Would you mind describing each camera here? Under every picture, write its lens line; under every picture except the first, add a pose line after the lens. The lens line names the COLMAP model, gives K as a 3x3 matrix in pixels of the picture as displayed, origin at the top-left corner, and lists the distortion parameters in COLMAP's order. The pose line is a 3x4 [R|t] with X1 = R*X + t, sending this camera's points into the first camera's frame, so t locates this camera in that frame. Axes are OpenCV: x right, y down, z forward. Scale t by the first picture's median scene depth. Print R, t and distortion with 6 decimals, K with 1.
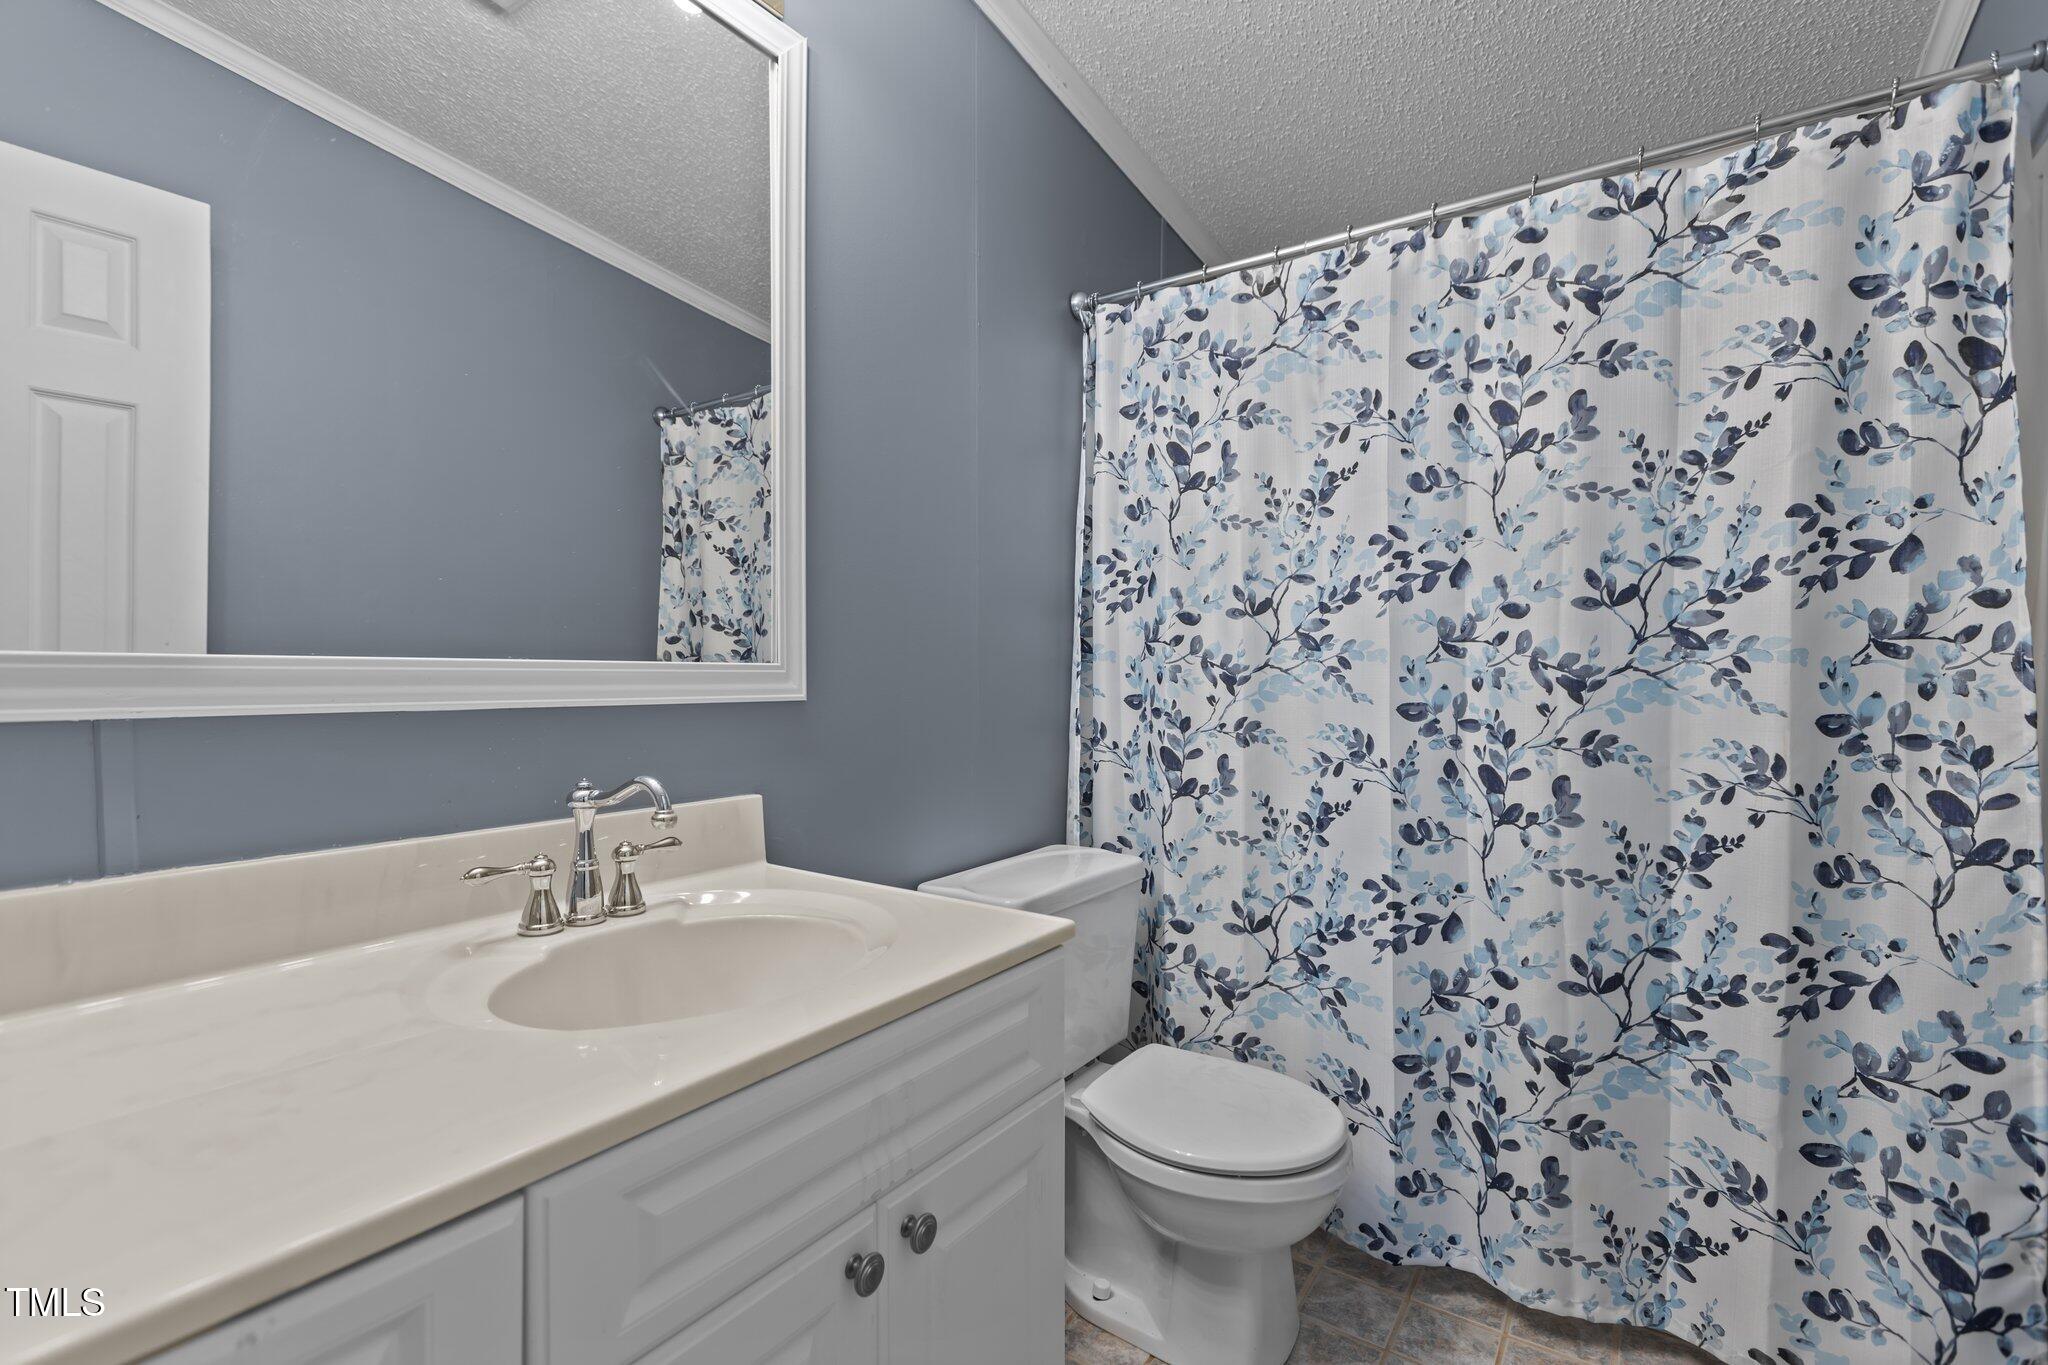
lens RADIAL K [[933.5, 0, 1024.4], [0, 933.5, 687.2], [0, 0, 1]] dist [0.001477, 0.000450]
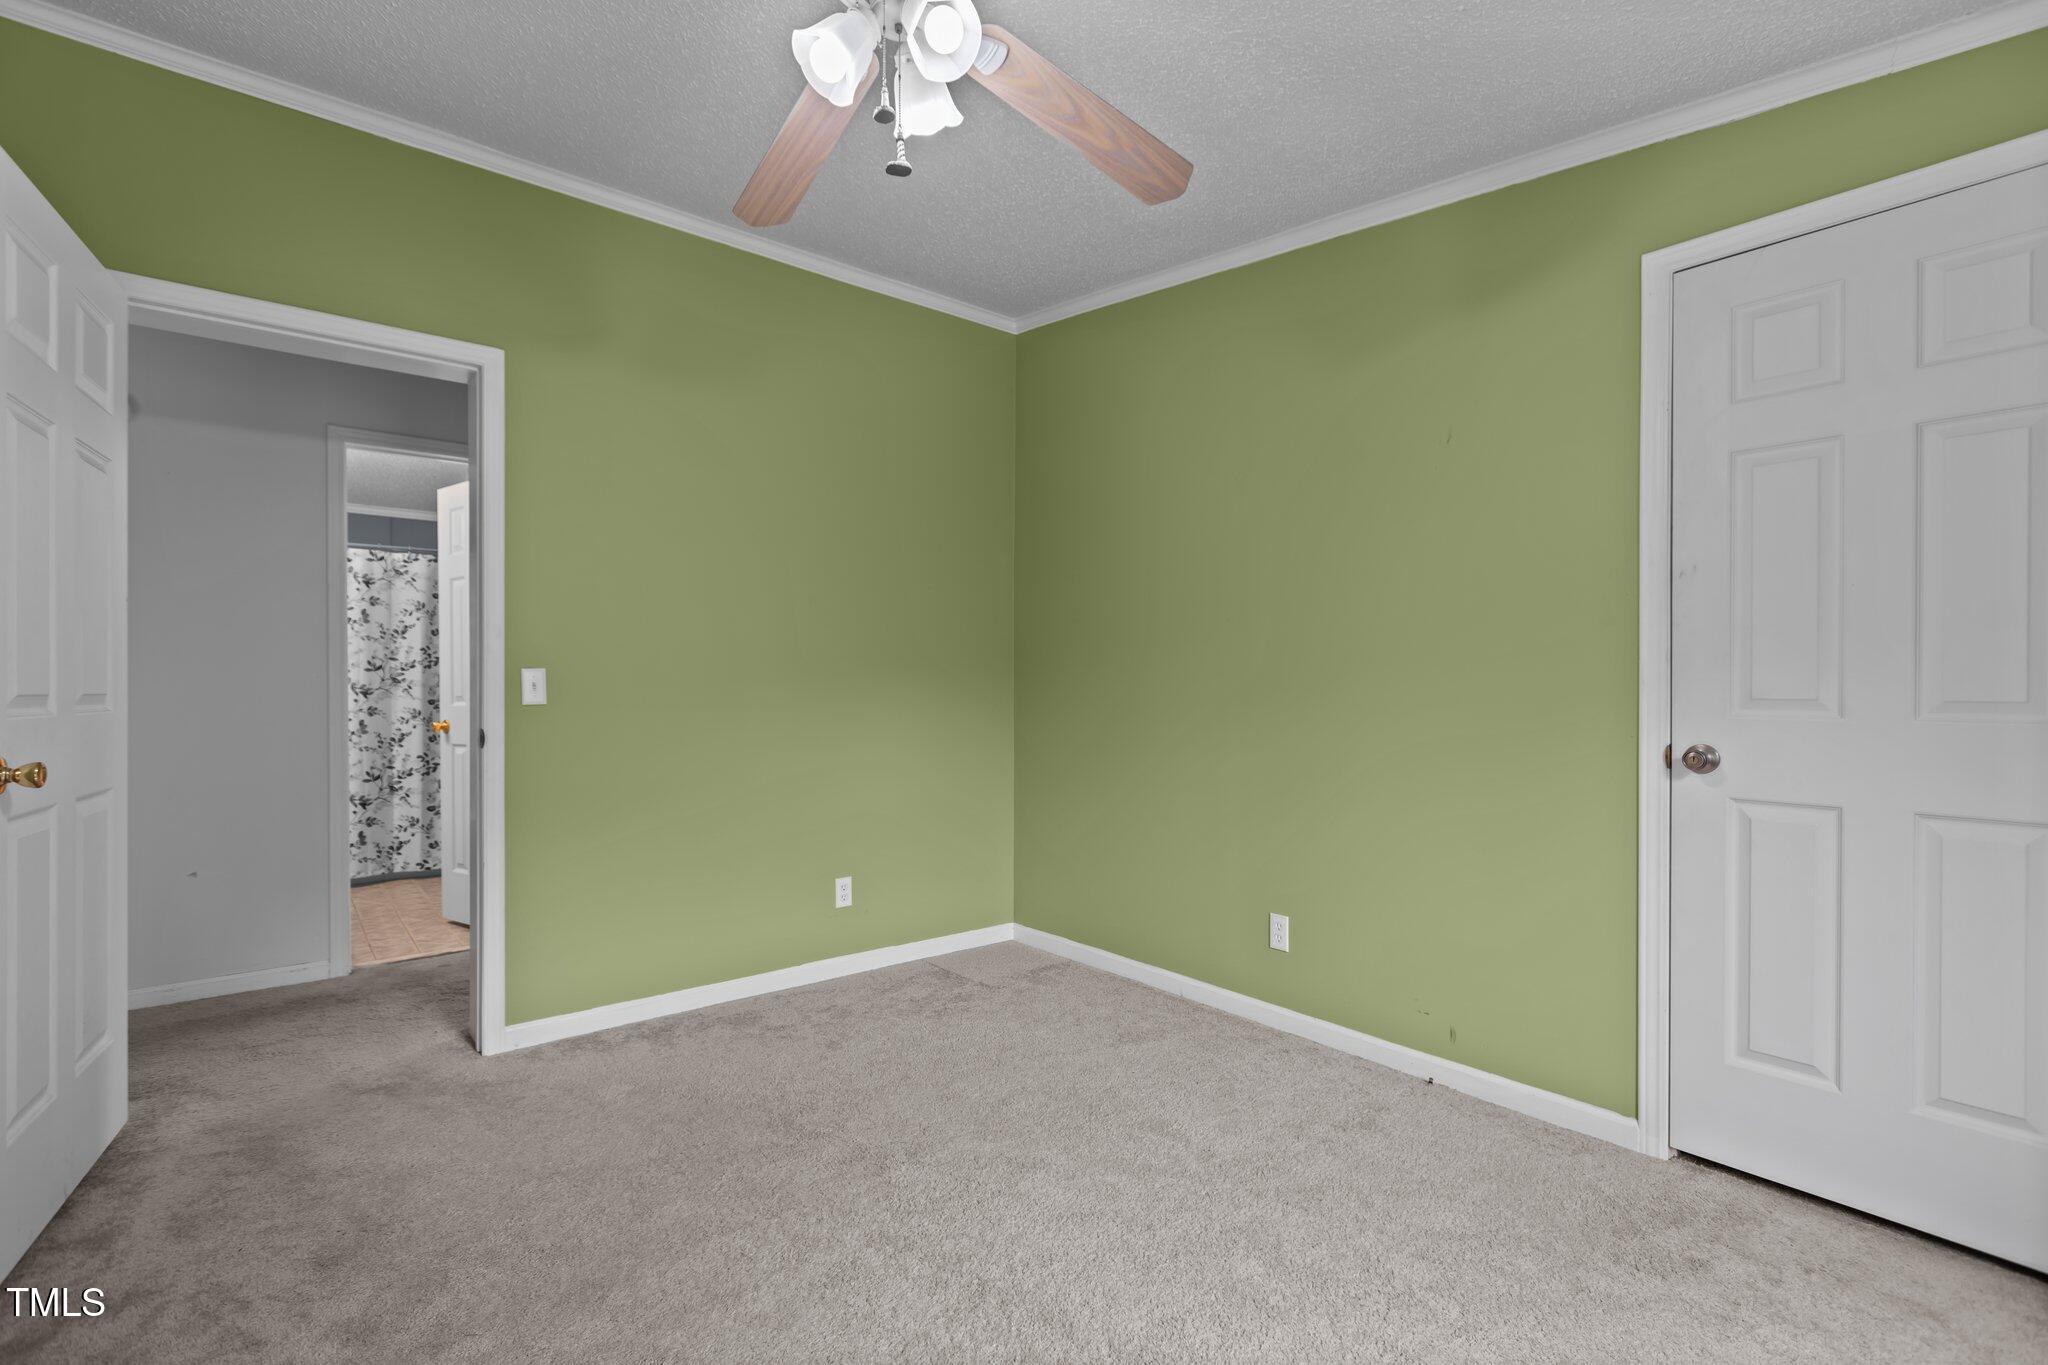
lens RADIAL K [[933.5, 0, 1025.2], [0, 933.5, 692.2], [0, 0, 1]] dist [0.001477, 0.000450]
pose [[0.255776, -0.009428, 0.966690, -2.171359], [0.021844, 0.999754, 0.003971, 0.033467], [-0.966489, 0.020100, 0.255919, -2.293838]]
